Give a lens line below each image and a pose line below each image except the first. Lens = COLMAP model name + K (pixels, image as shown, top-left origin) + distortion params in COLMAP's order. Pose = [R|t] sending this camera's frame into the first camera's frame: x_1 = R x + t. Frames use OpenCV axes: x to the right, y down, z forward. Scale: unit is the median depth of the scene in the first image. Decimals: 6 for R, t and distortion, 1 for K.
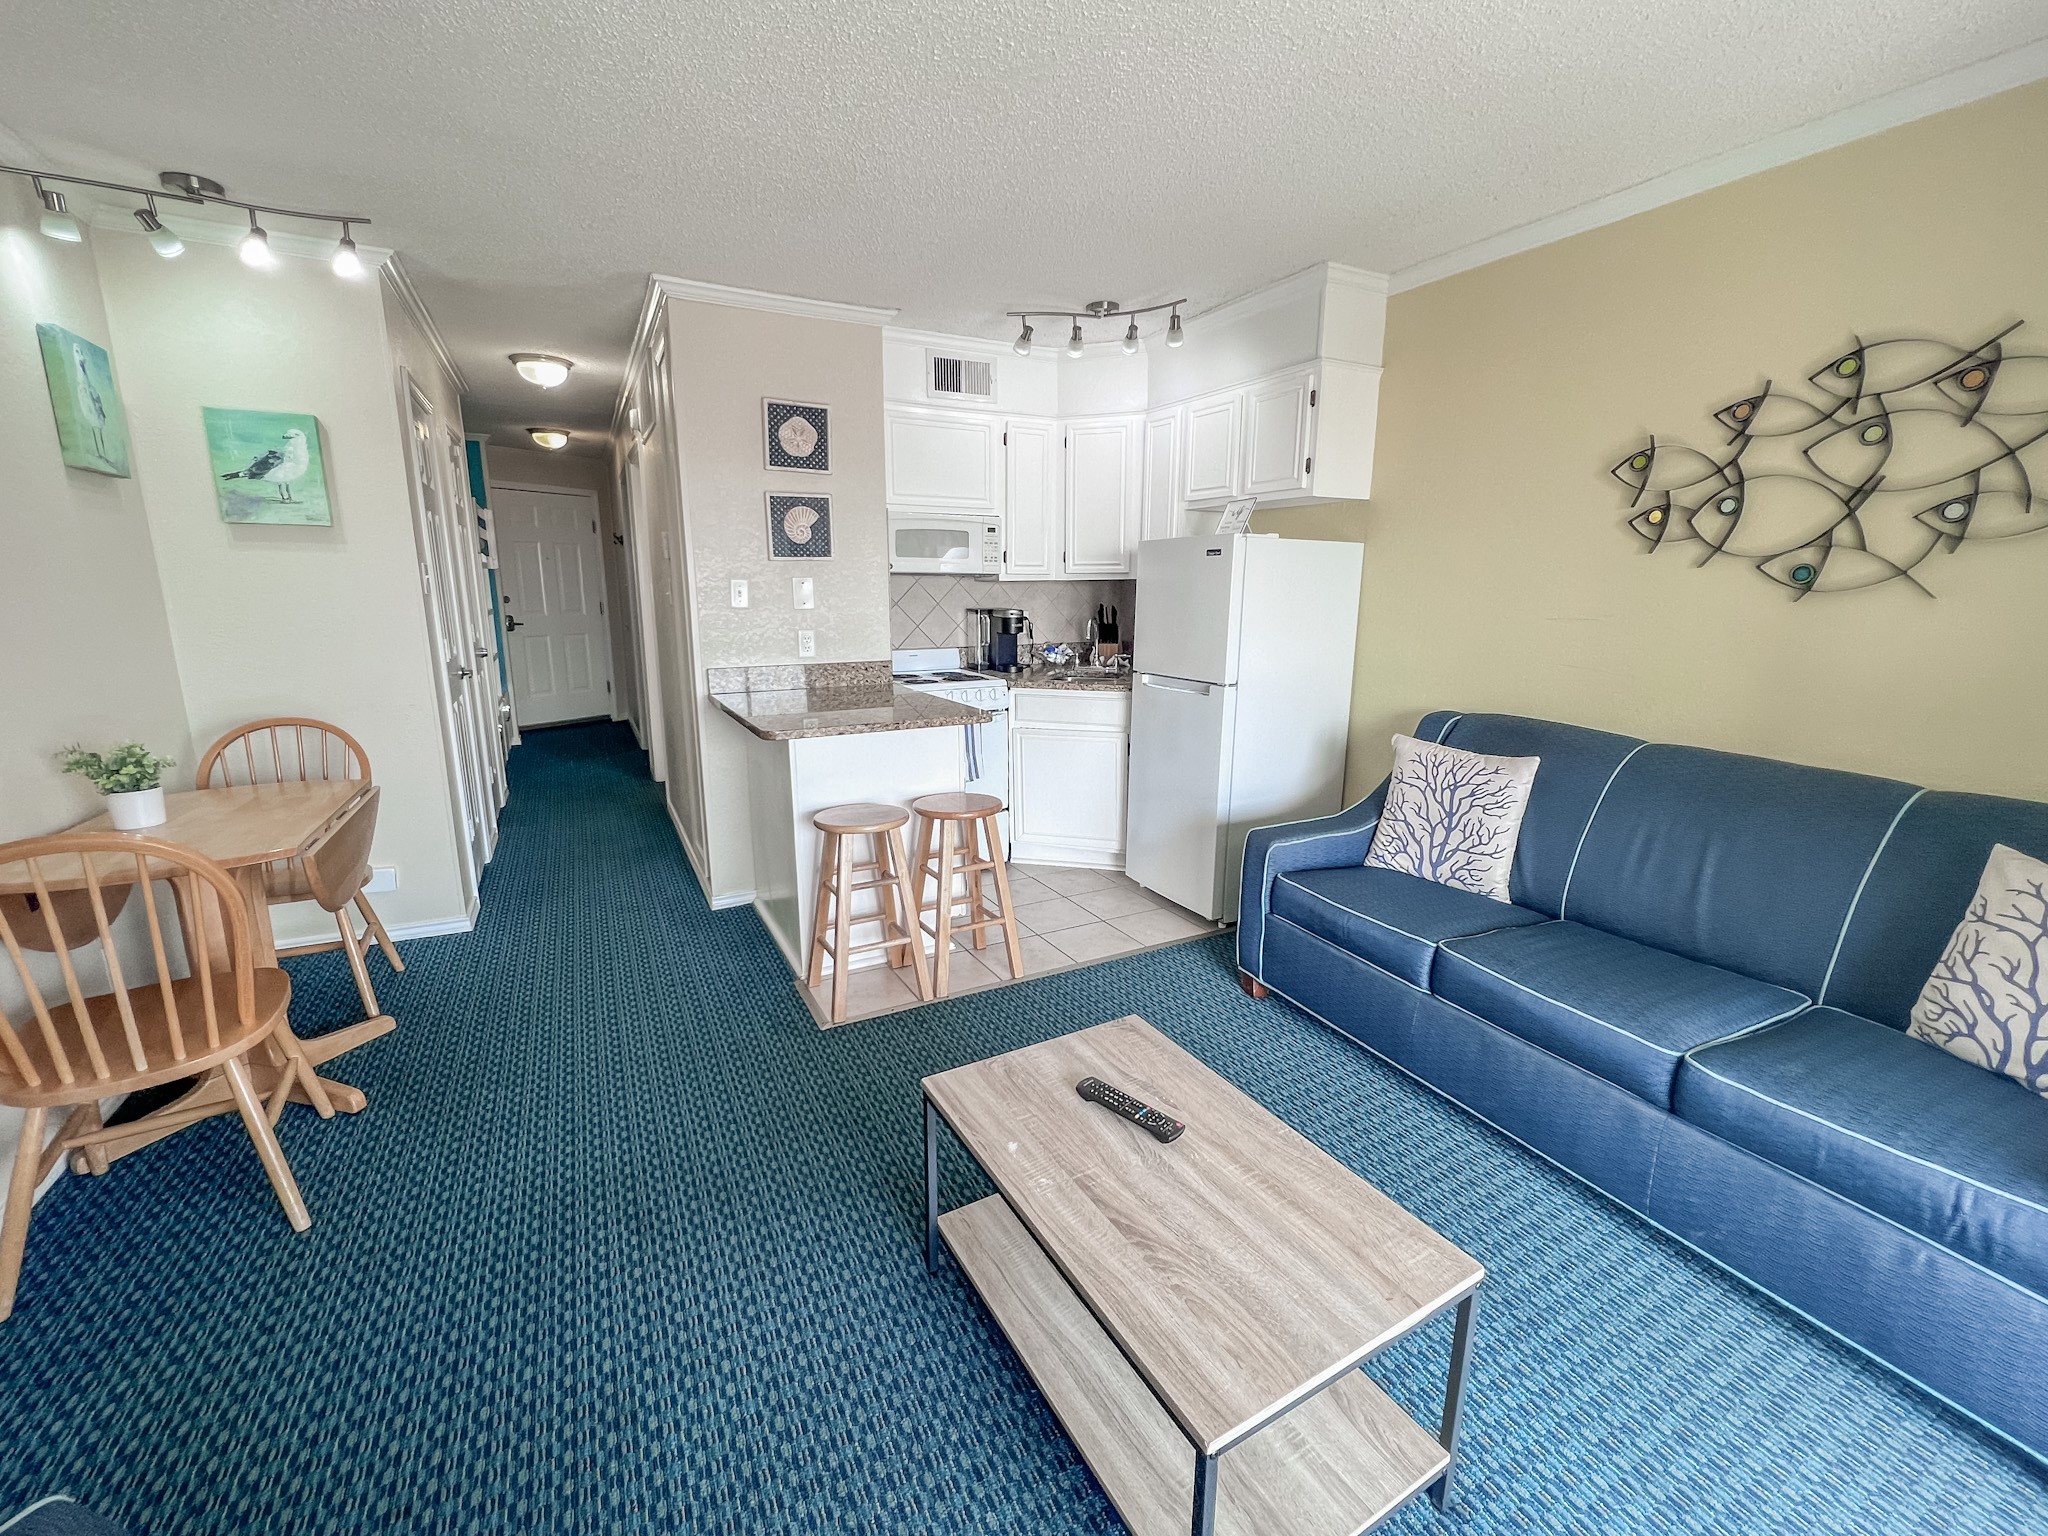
lens RADIAL K [[848.5, 0, 1019.3], [0, 848.5, 760.9], [0, 0, 1]] dist [-0.000592, 0.000253]
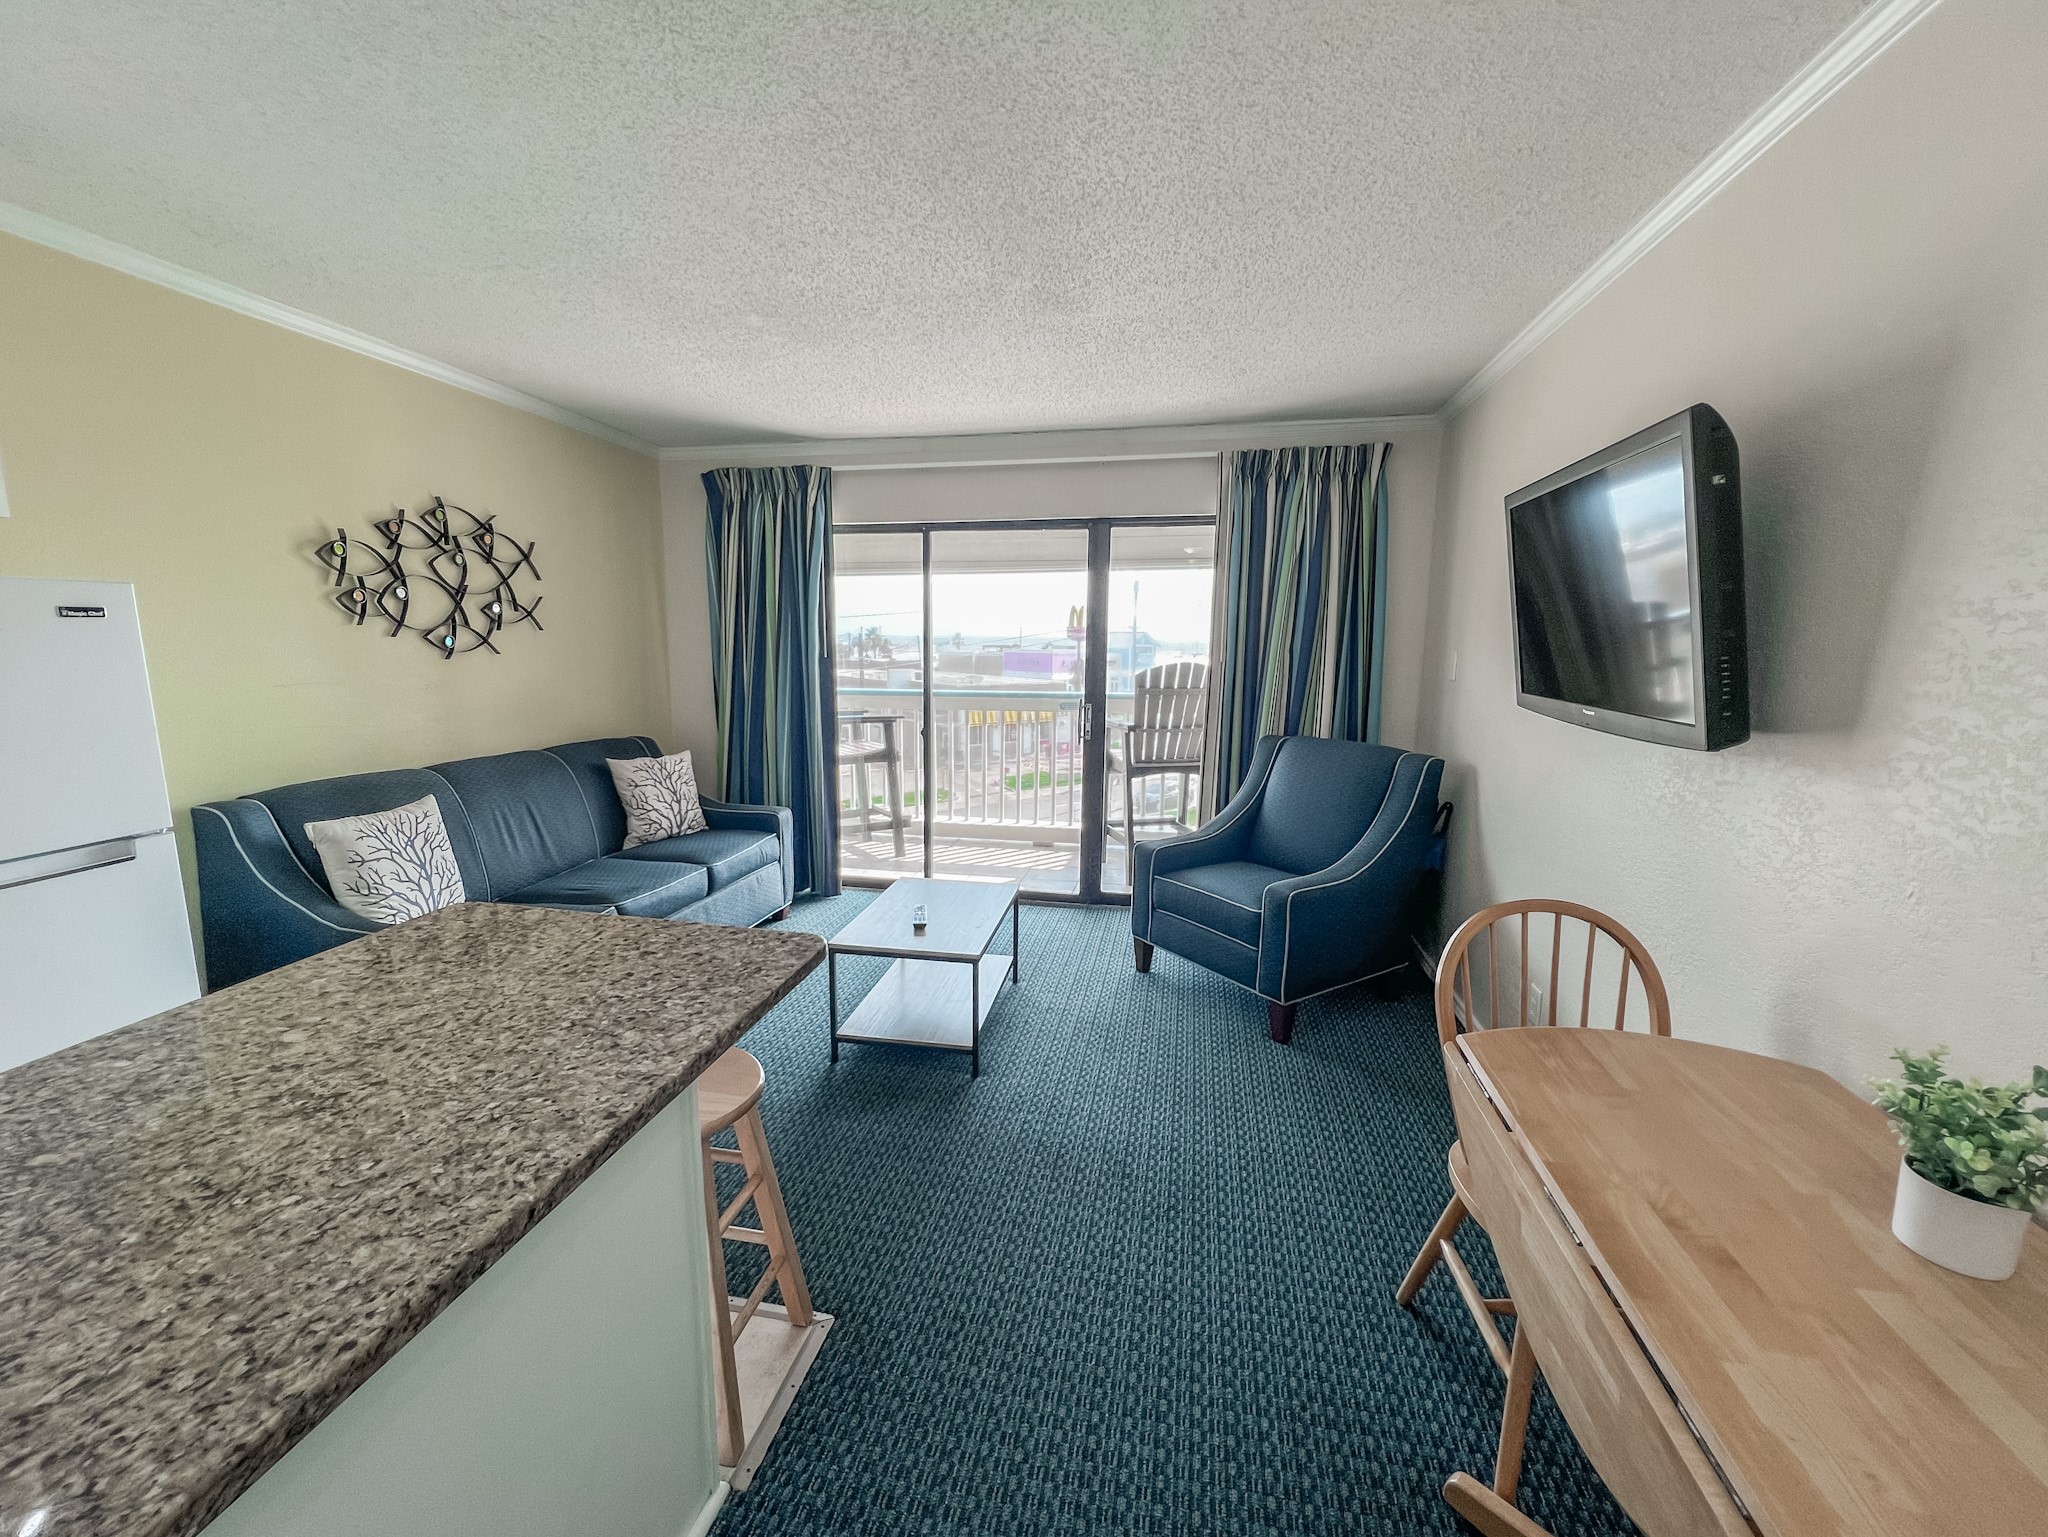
lens RADIAL K [[848.5, 0, 1019.3], [0, 848.5, 761.4], [0, 0, 1]] dist [-0.000592, 0.000253]
pose [[-0.776034, -0.105896, 0.621738, -0.571434], [0.118995, 0.943514, 0.309228, -0.237394], [-0.619364, 0.313955, -0.719597, 0.989570]]
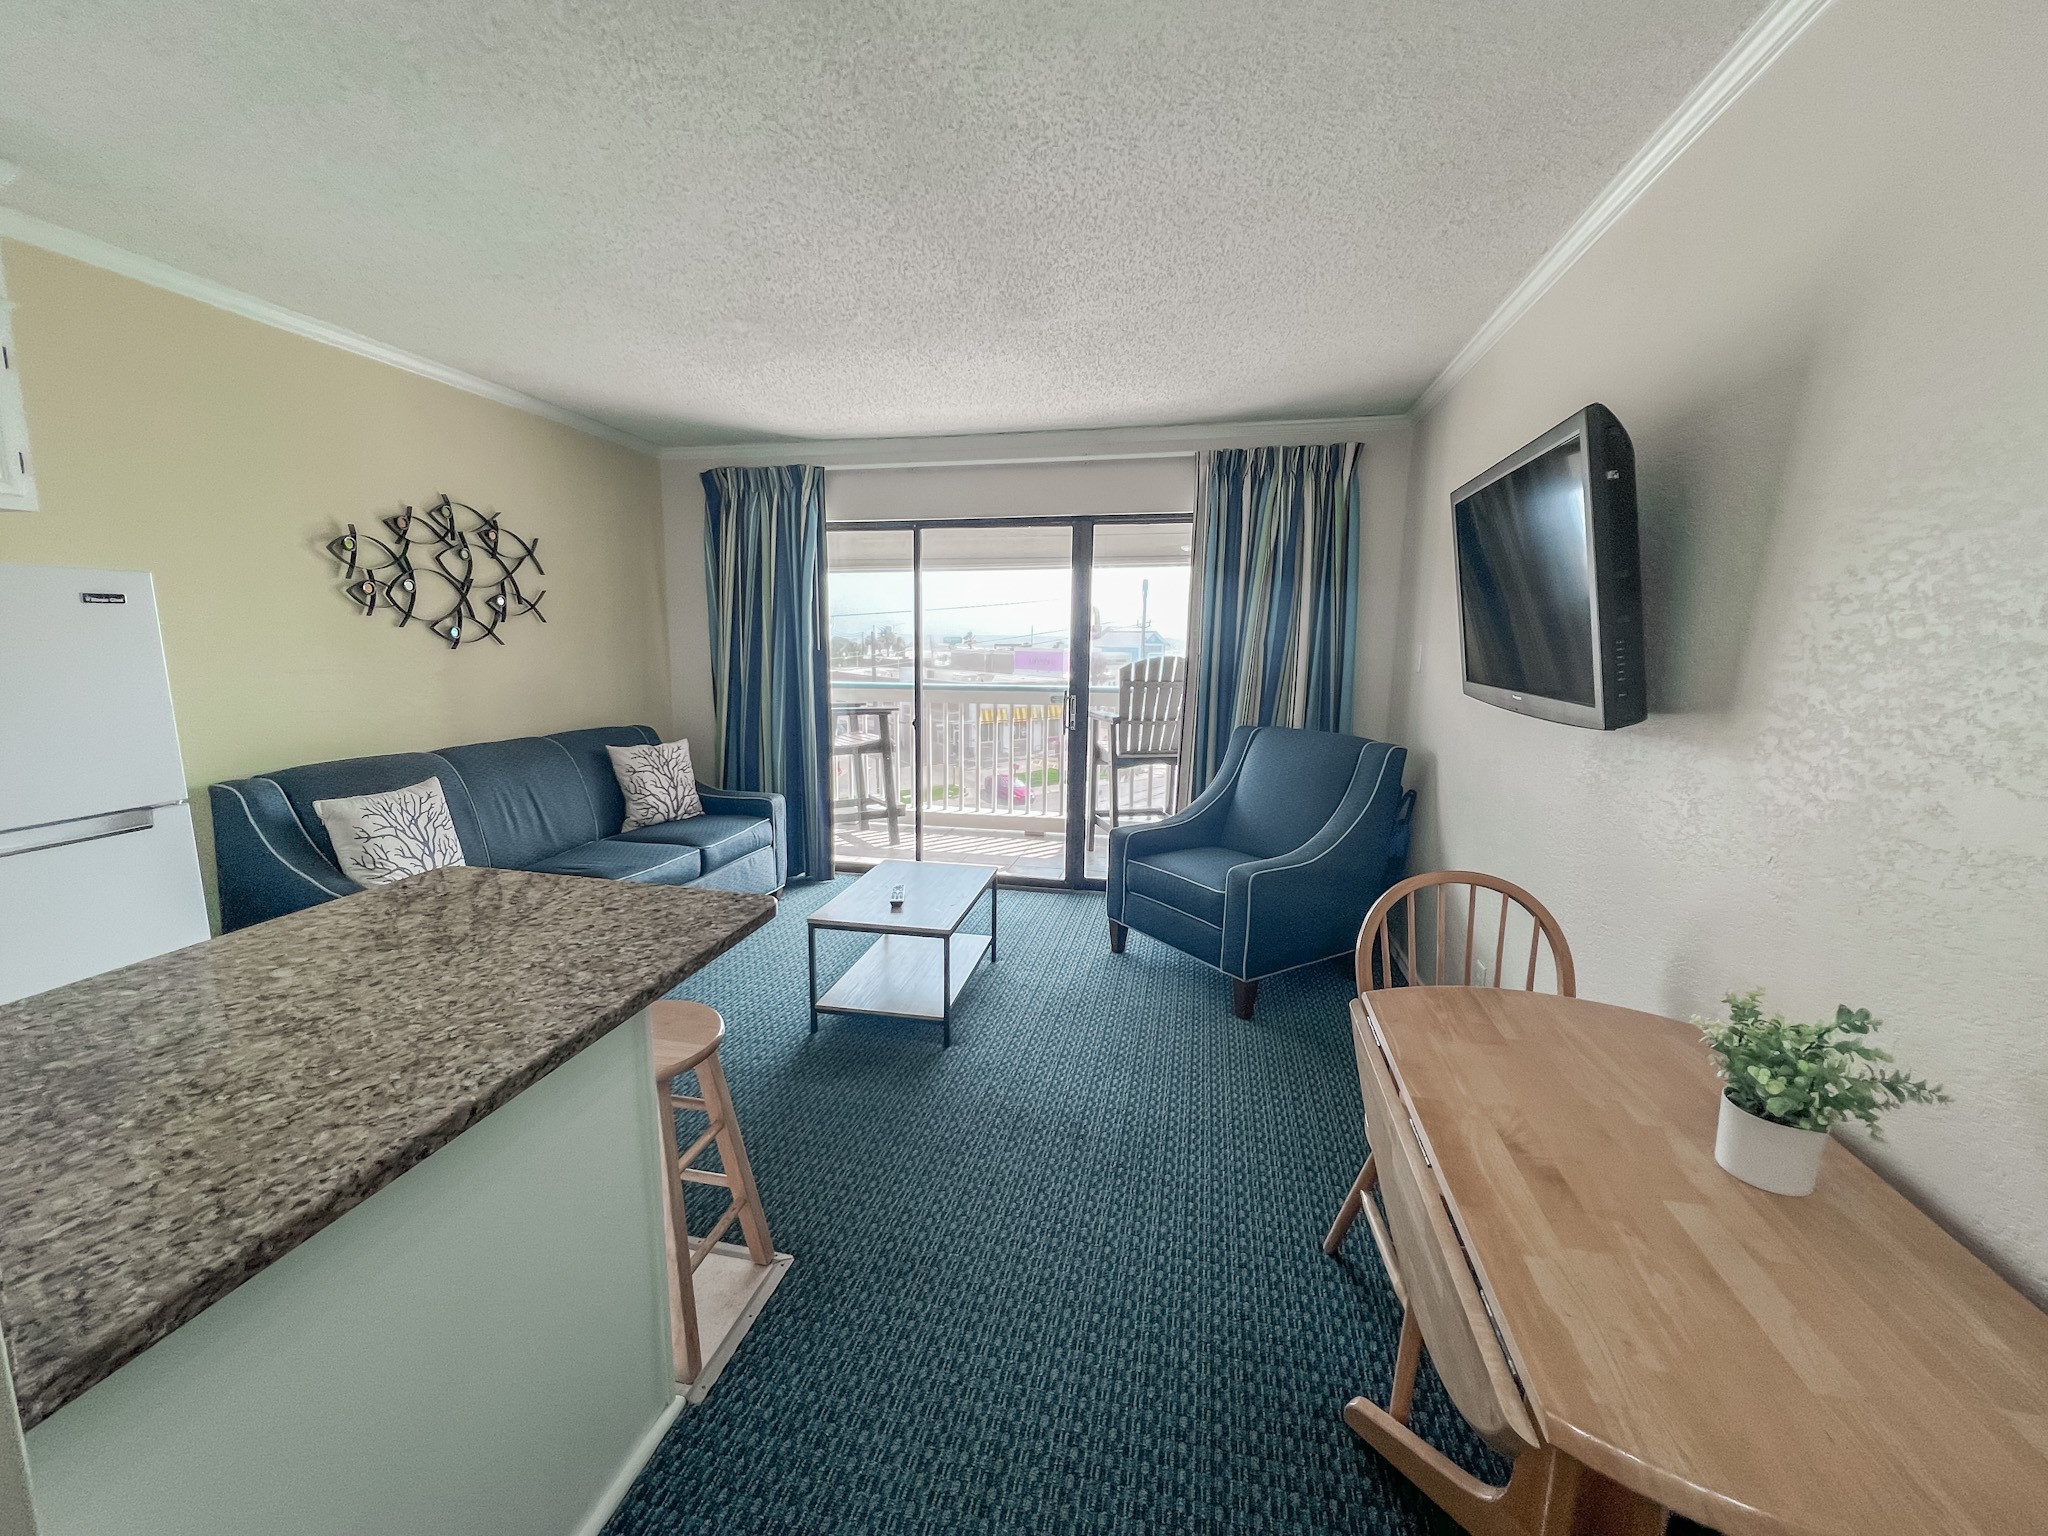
lens RADIAL K [[838.4, 0, 1020.2], [0, 838.4, 760.9], [0, 0, 1]] dist [-0.000467, 0.000107]
pose [[-0.767299, -0.110331, 0.631727, -0.624095], [0.119196, 0.943386, 0.309539, -0.229209], [-0.630115, 0.312809, -0.710708, 0.988379]]
